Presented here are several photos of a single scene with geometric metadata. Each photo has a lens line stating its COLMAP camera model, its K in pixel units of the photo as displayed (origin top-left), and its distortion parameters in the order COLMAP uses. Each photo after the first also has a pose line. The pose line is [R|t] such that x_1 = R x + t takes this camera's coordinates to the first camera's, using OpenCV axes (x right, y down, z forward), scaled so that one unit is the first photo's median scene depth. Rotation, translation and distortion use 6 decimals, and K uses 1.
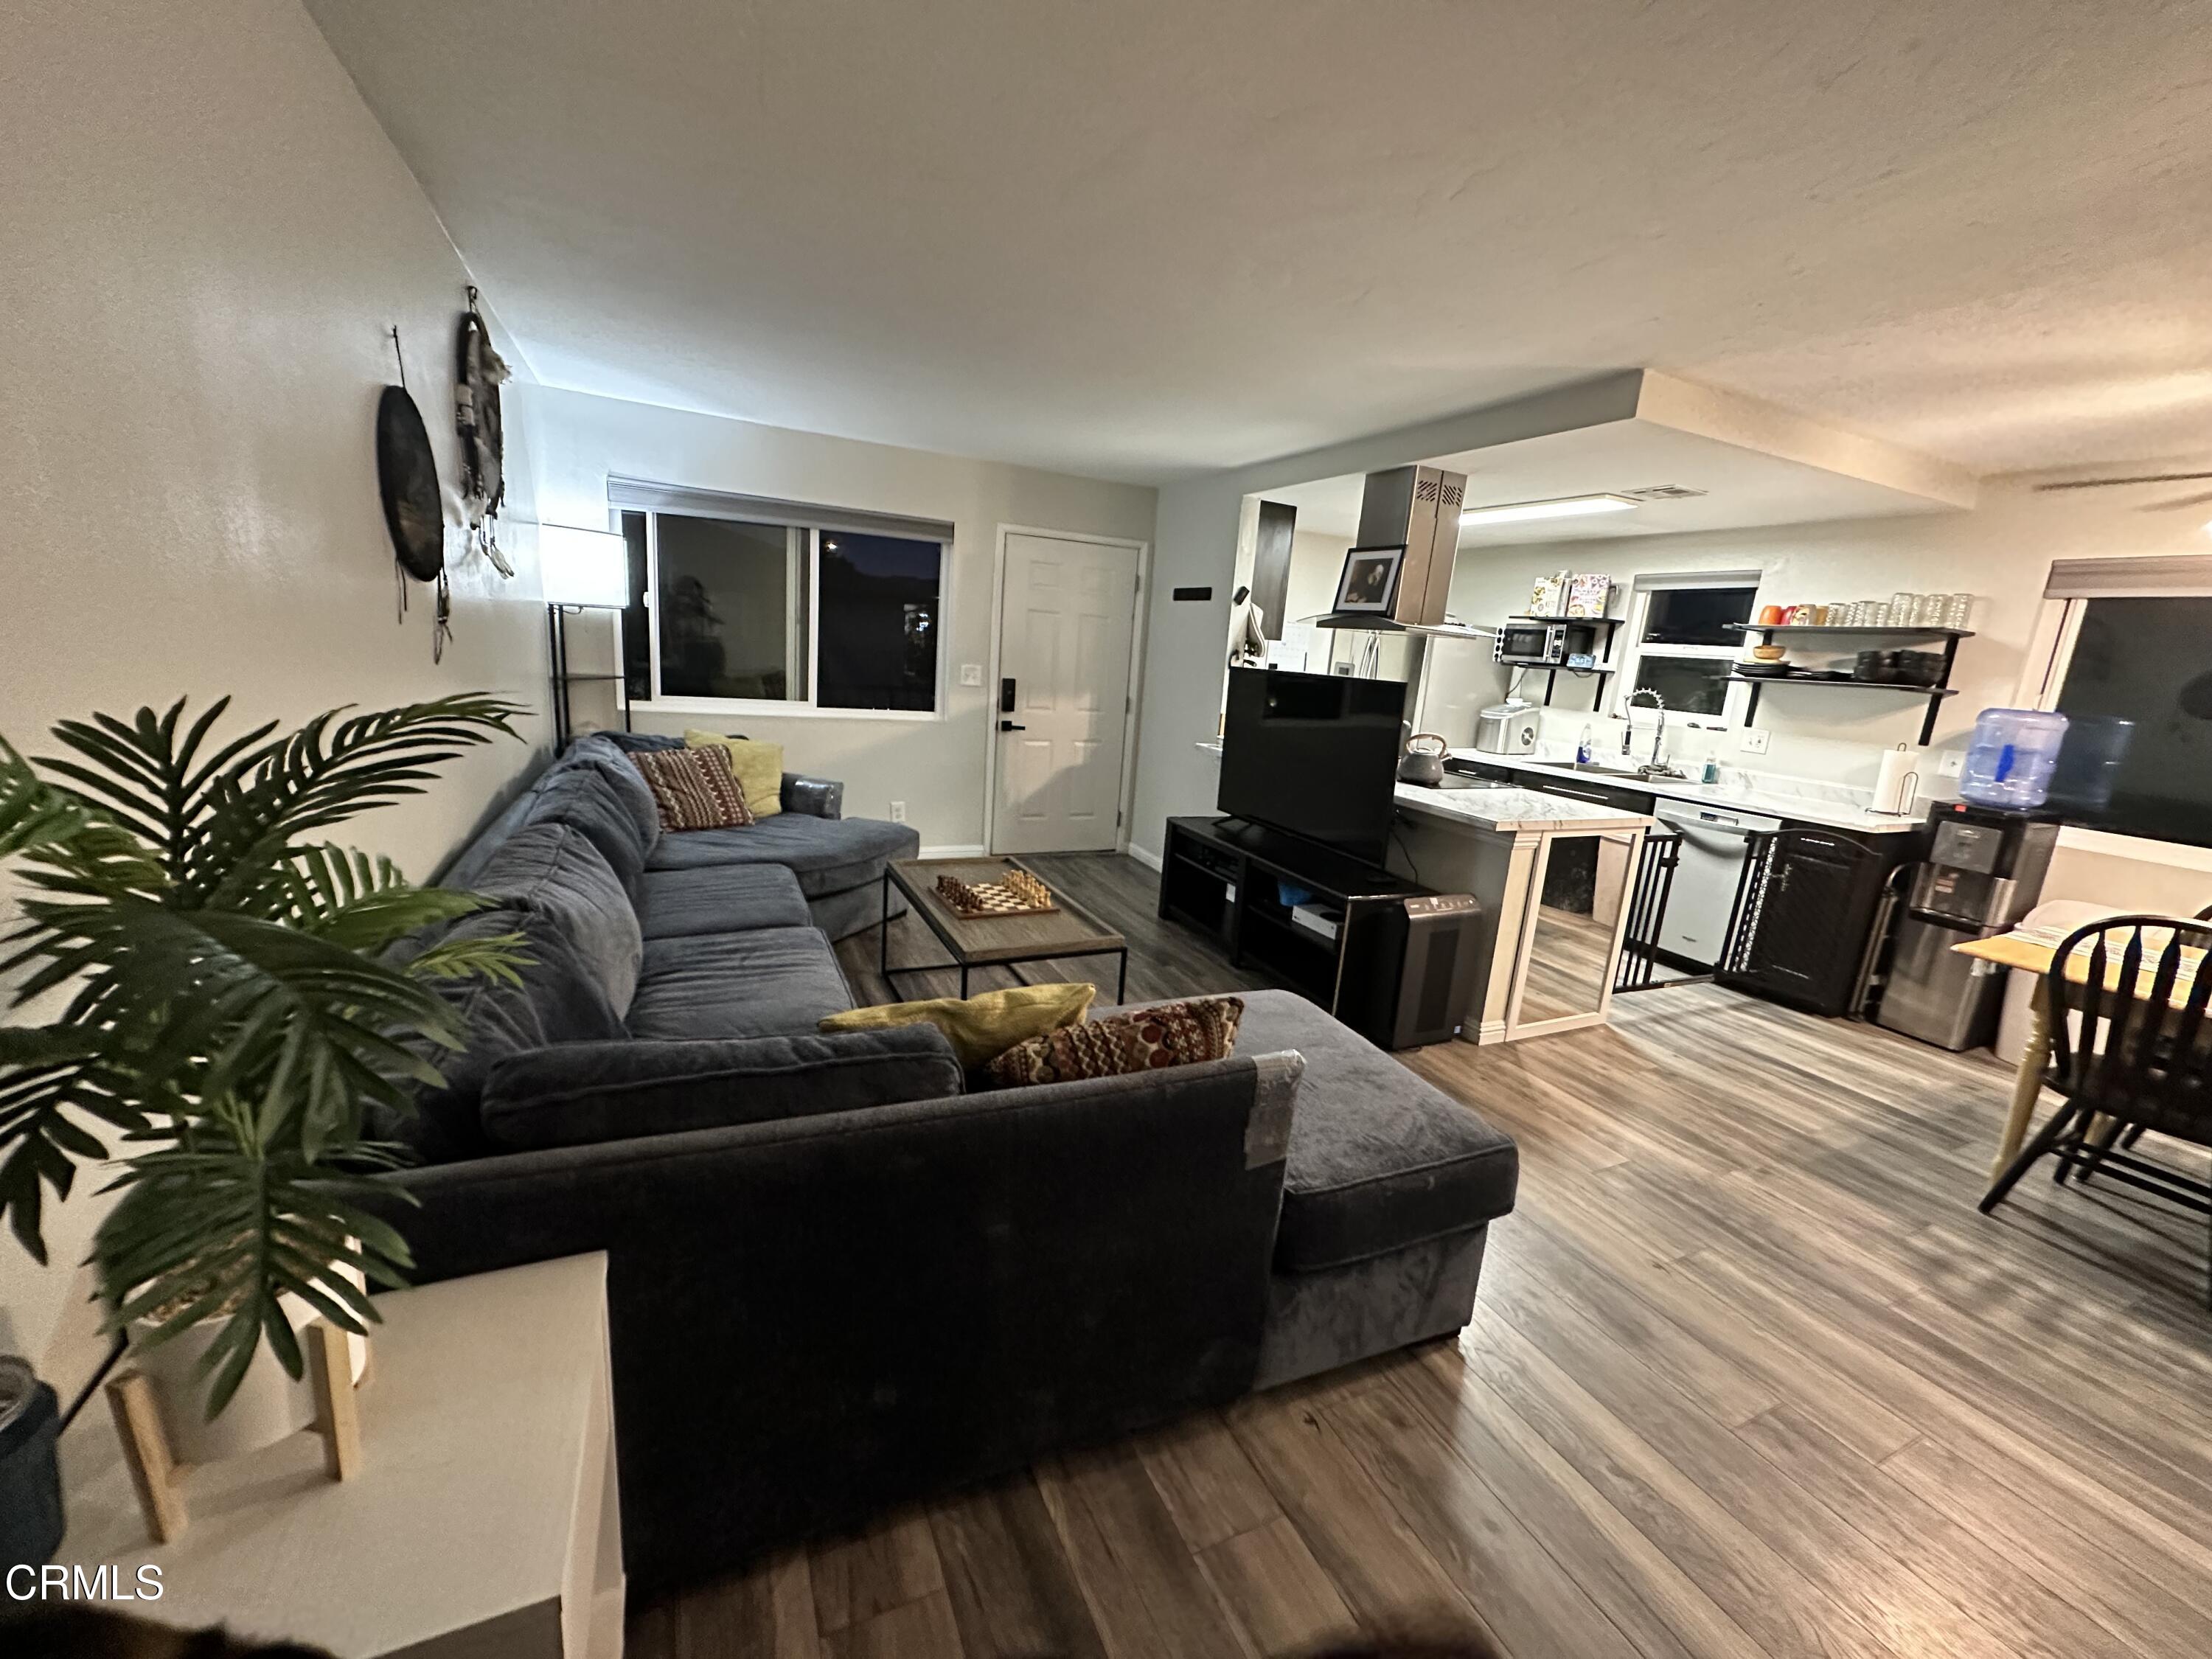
lens RADIAL K [[880.6, 0, 1106.0], [0, 880.6, 831.0], [0, 0, 1]] dist [-0.001478, 0.000991]
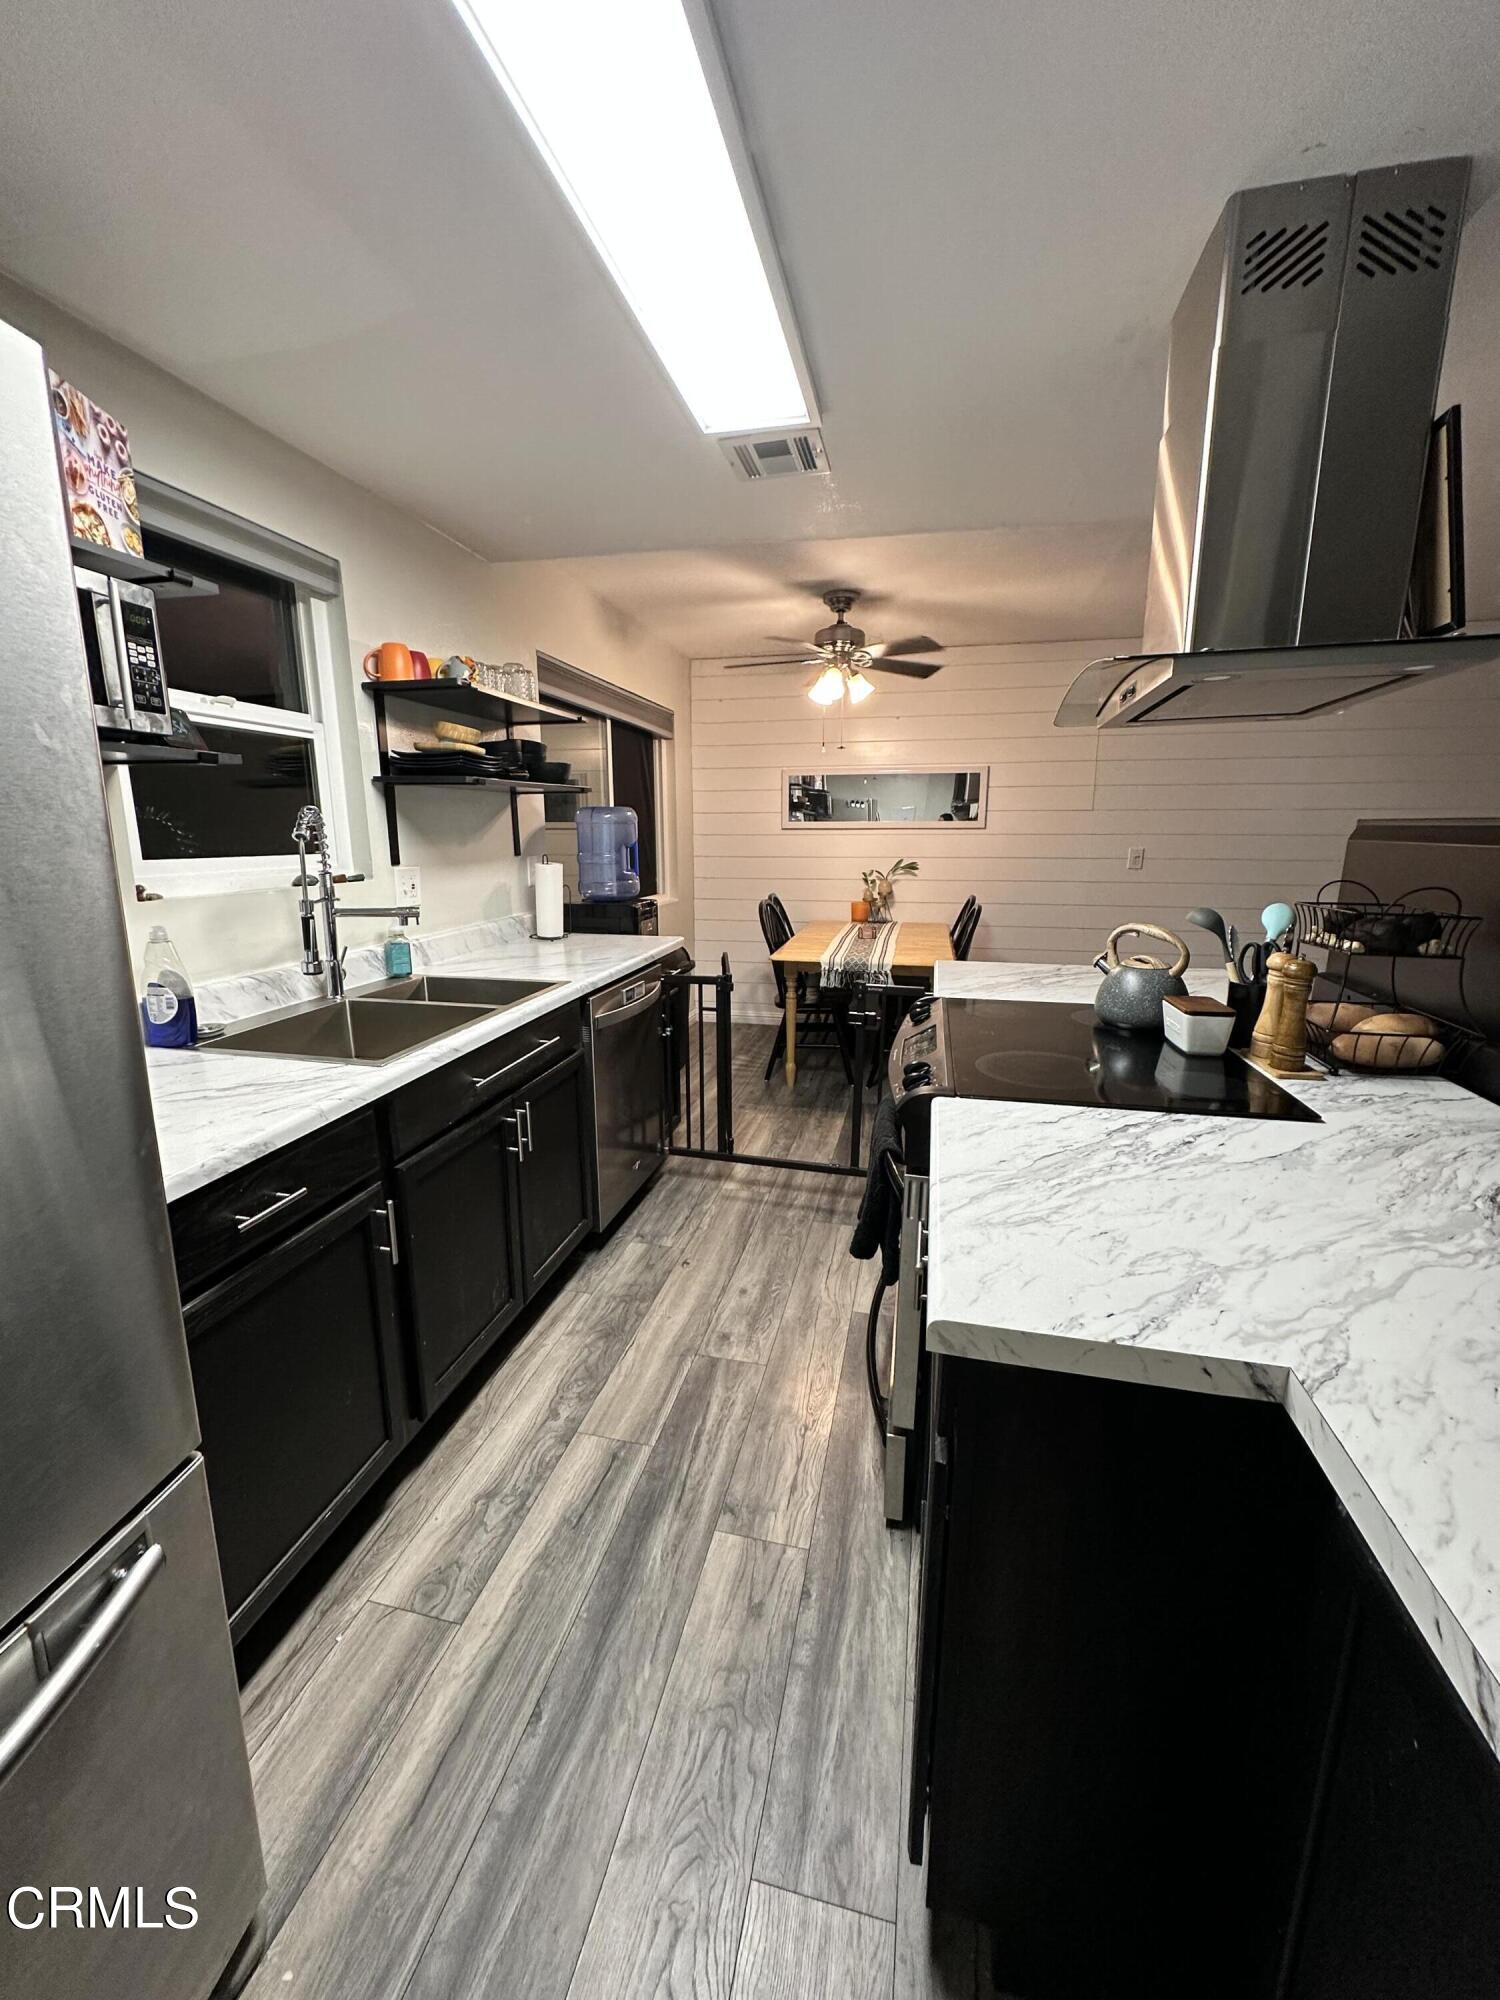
lens RADIAL K [[794.6, 0, 749.1], [0, 794.6, 1000.1], [0, 0, 1]] dist [-0.003057, 0.000858]
pose [[-0.783223, -0.200471, 0.588535, 0.300242], [0.076735, 0.908186, 0.411472, -0.298581], [-0.616987, 0.367436, -0.695929, 1.603795]]
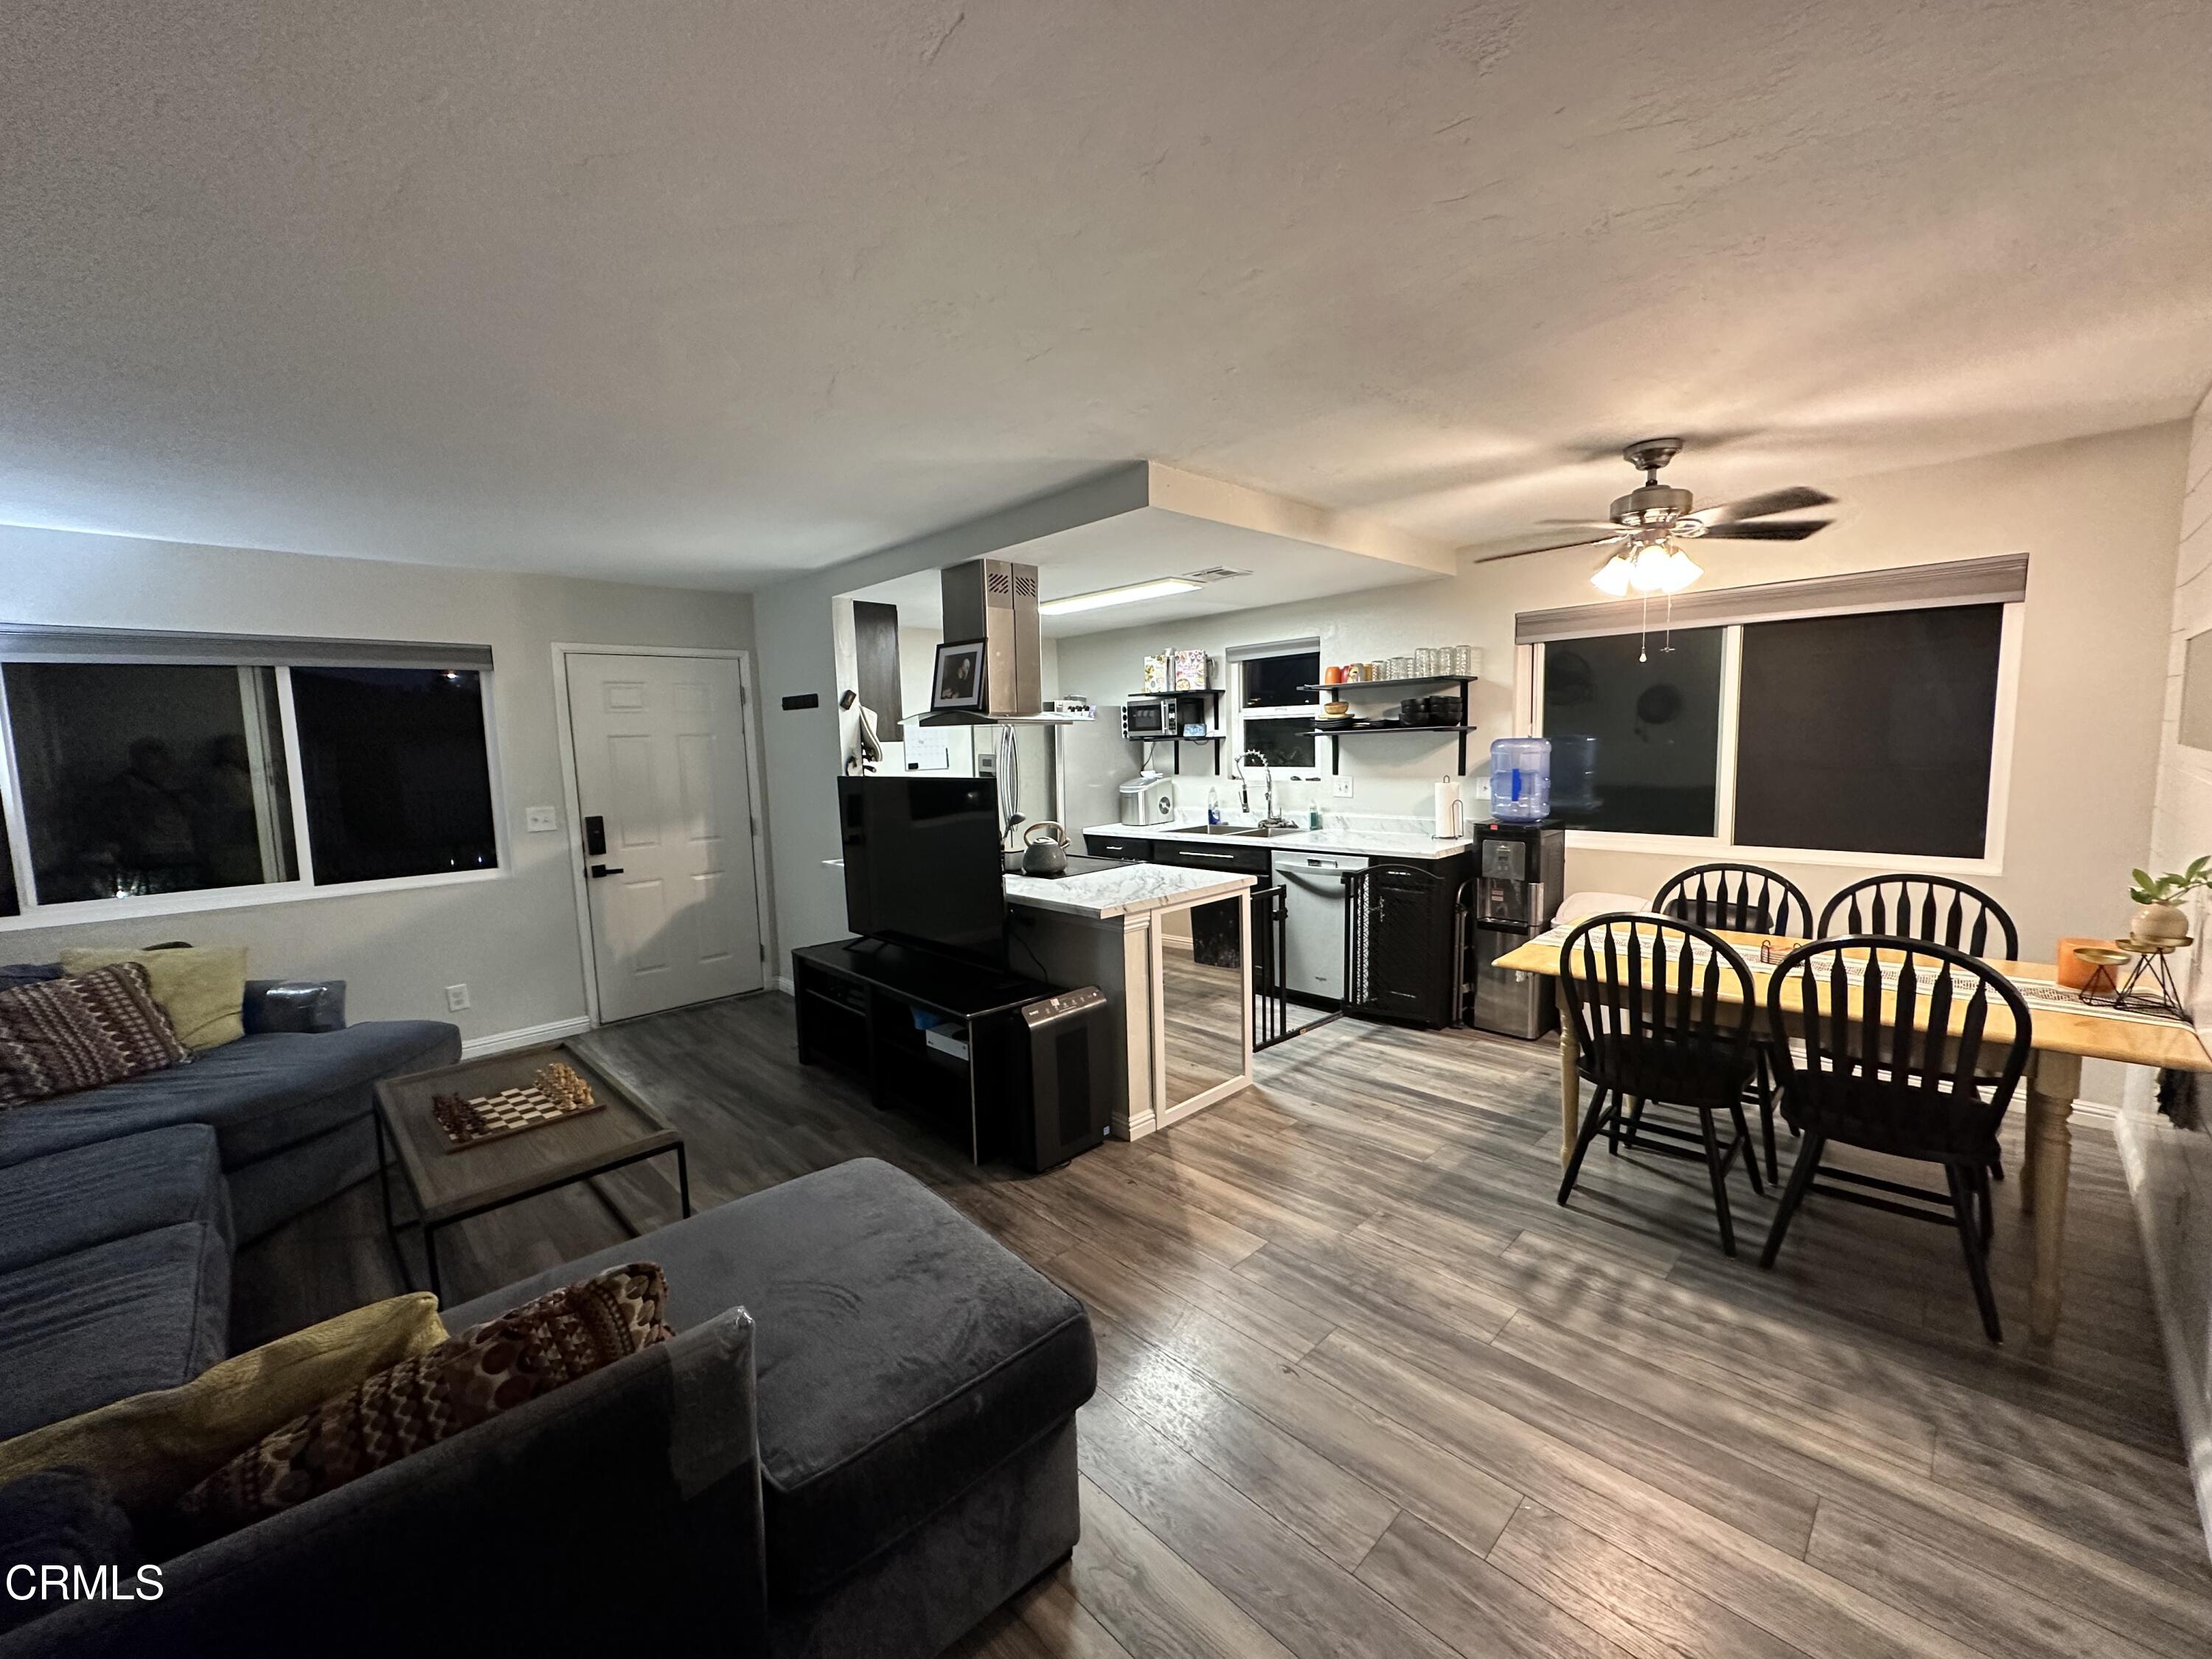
lens RADIAL K [[880.6, 0, 1106.0], [0, 880.6, 831.0], [0, 0, 1]] dist [-0.001478, 0.000991]
pose [[0.941920, -0.135310, 0.307372, 0.141878], [0.165203, 0.983533, -0.073287, -0.020453], [-0.292394, 0.119809, 0.948763, 0.059554]]
